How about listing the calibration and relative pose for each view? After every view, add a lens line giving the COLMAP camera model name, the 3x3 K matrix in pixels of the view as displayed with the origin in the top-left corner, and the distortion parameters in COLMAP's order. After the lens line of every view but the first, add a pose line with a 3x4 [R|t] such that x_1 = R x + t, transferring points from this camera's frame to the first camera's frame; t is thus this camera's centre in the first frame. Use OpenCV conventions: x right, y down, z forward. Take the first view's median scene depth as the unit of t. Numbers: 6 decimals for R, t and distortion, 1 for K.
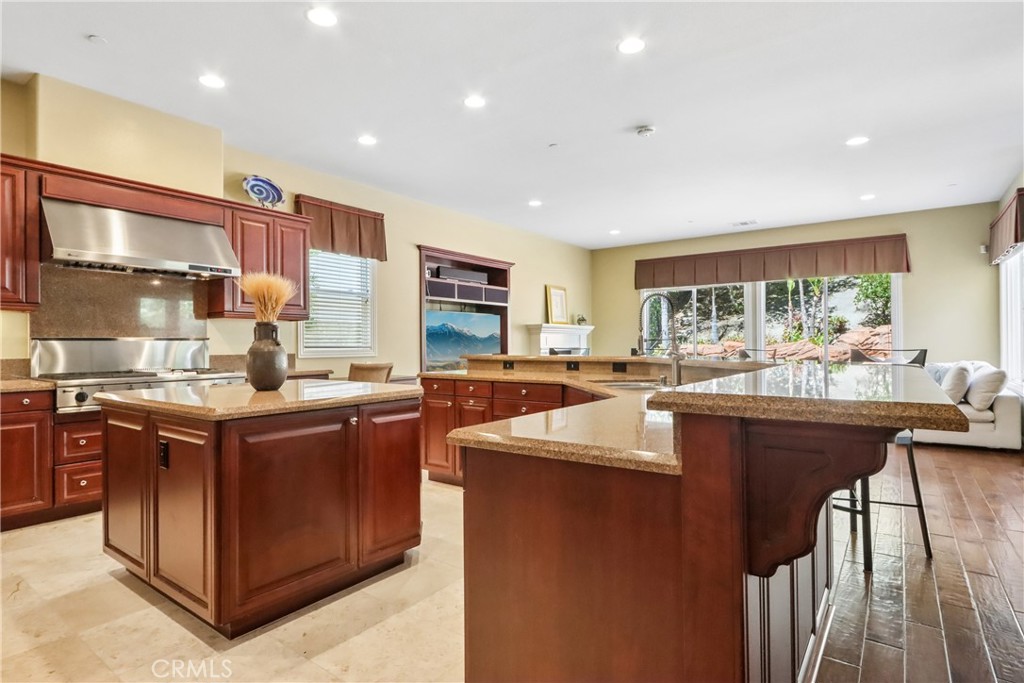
lens RADIAL K [[537.5, 0, 506.2], [0, 537.5, 340.3], [0, 0, 1]] dist [-0.002225, 0.000208]
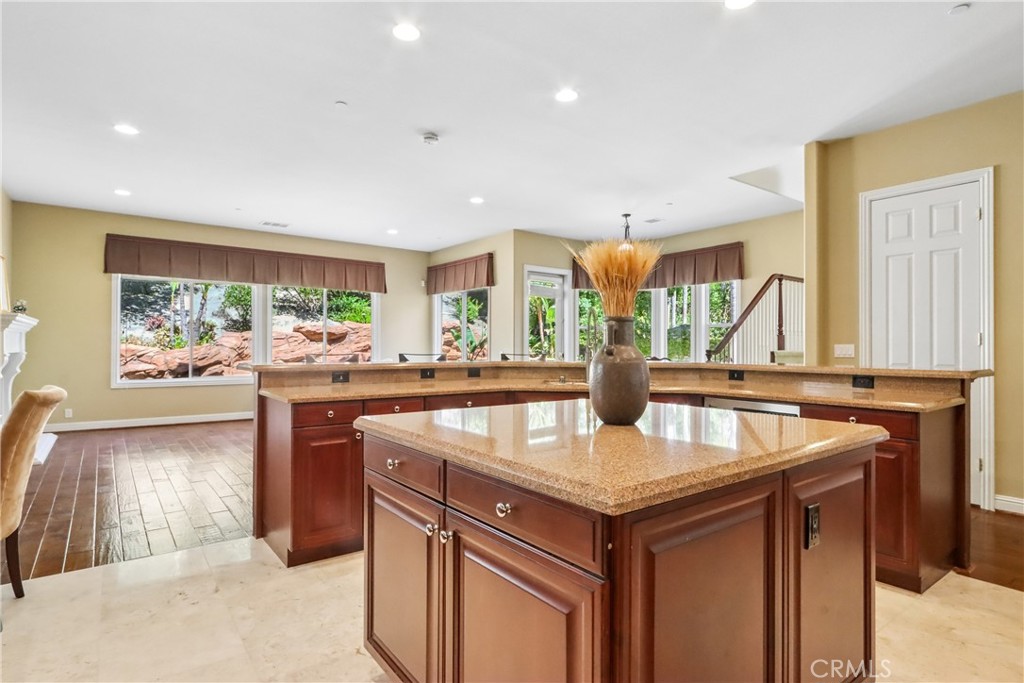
lens RADIAL K [[537.5, 0, 510.4], [0, 537.5, 344.9], [0, 0, 1]] dist [-0.002225, 0.000208]
pose [[0.284226, 0.010361, 0.958701, -0.401130], [-0.013003, 0.999891, -0.006952, 0.001835], [-0.958669, -0.010490, 0.284330, 0.342780]]
